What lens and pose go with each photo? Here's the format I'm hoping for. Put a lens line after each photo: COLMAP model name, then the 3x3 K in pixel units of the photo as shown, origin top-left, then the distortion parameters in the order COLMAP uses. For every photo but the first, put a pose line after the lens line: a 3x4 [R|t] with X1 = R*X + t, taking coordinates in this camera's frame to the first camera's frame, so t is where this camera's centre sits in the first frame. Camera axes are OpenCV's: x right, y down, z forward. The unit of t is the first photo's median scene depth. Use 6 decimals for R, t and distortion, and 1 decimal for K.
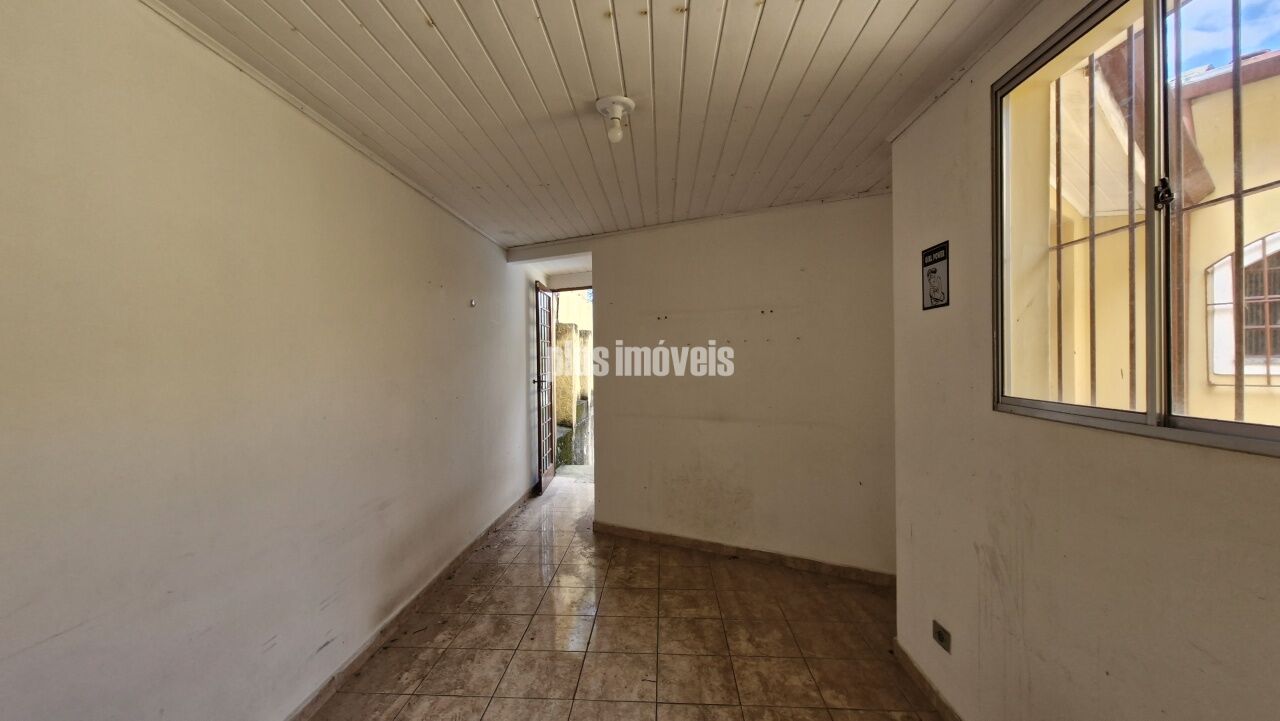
lens RADIAL K [[505.0, 0, 636.8], [0, 505.0, 357.9], [0, 0, 1]] dist [0.003822, -0.001129]
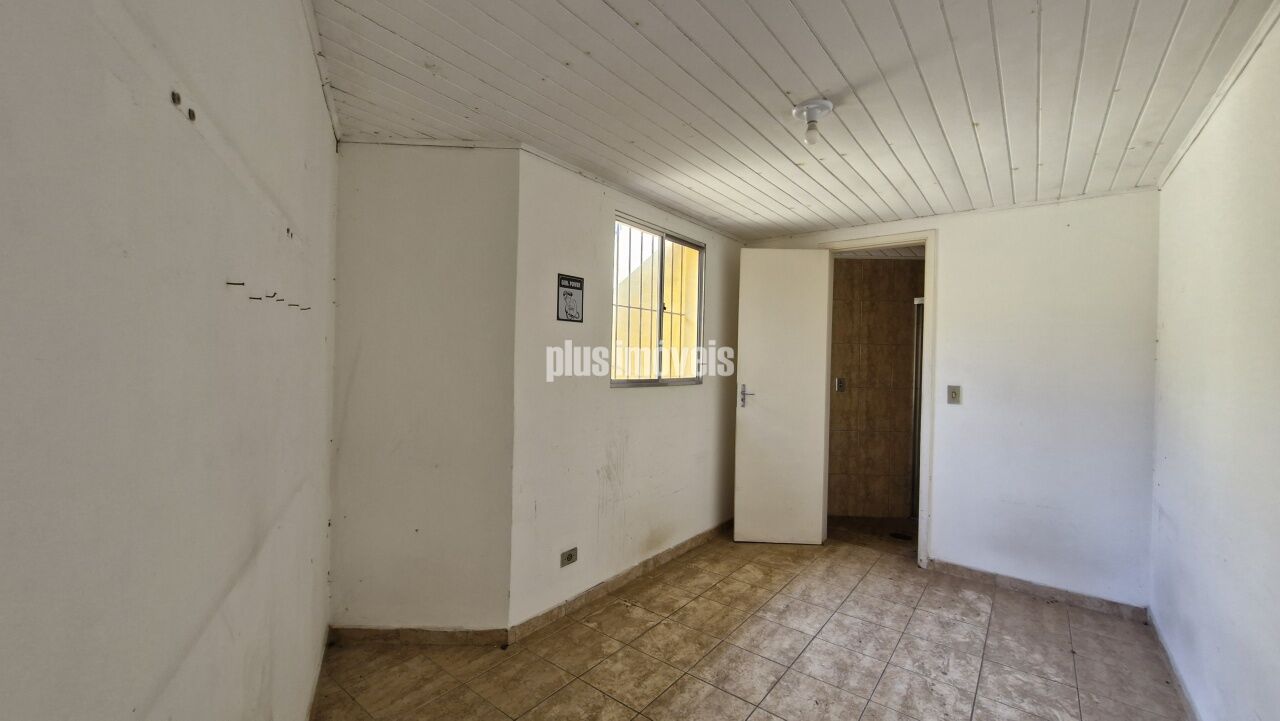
lens RADIAL K [[505.0, 0, 632.2], [0, 505.0, 366.6], [0, 0, 1]] dist [0.003822, -0.001129]
pose [[-0.813162, -0.012568, 0.581902, -0.330107], [-0.012139, 0.999916, 0.004633, 0.015421], [-0.581911, -0.003297, -0.813246, 1.954537]]
